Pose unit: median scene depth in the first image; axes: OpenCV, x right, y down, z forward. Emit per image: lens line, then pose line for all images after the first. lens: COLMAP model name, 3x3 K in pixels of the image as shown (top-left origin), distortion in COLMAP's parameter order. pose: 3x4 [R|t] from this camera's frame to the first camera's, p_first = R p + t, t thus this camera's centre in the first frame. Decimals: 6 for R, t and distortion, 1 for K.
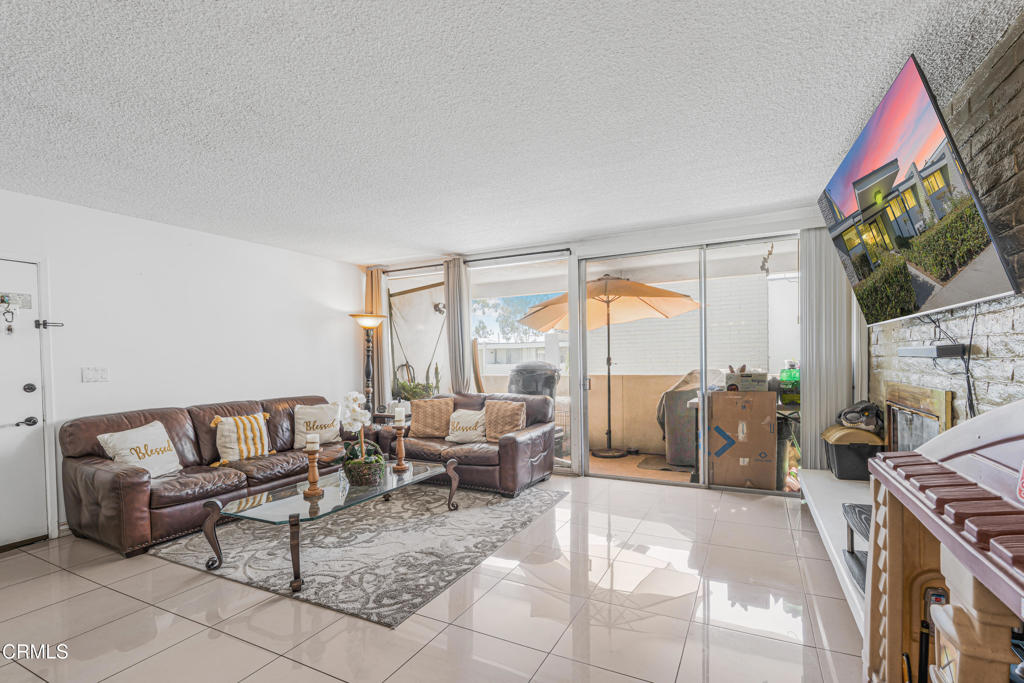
lens RADIAL K [[455.9, 0, 517.3], [0, 455.9, 363.3], [0, 0, 1]] dist [-0.007353, 0.002593]
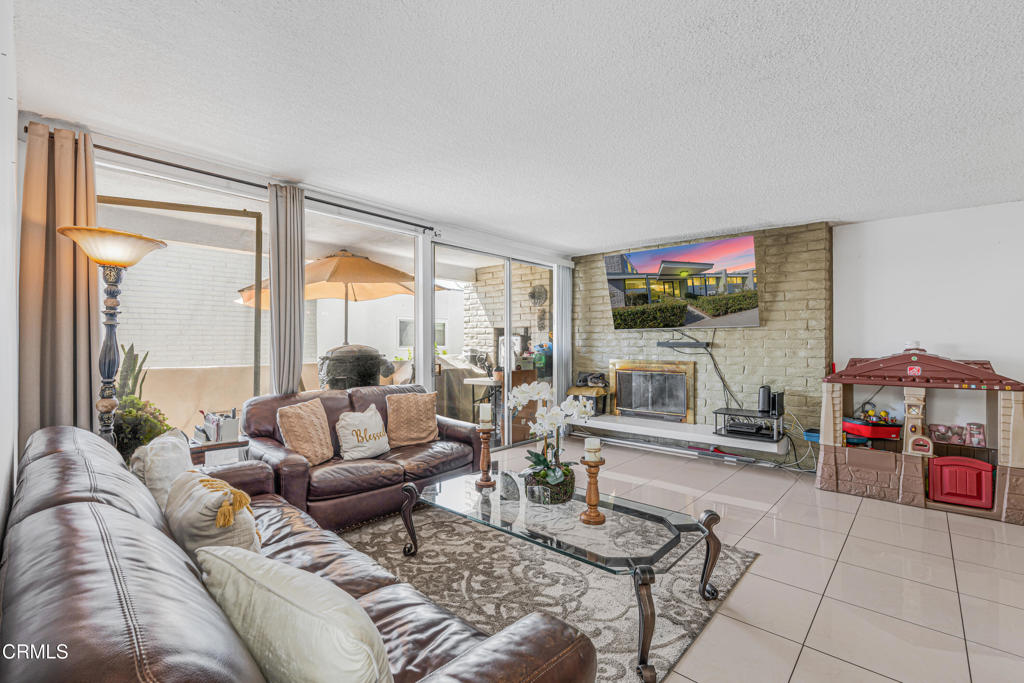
lens RADIAL K [[455.9, 0, 516.9], [0, 455.9, 345.1], [0, 0, 1]] dist [-0.007353, 0.002593]
pose [[0.270023, 0.016687, 0.962709, -1.480458], [-0.001936, 0.999857, -0.016788, 0.018535], [-0.962852, 0.002670, 0.270017, 1.139209]]
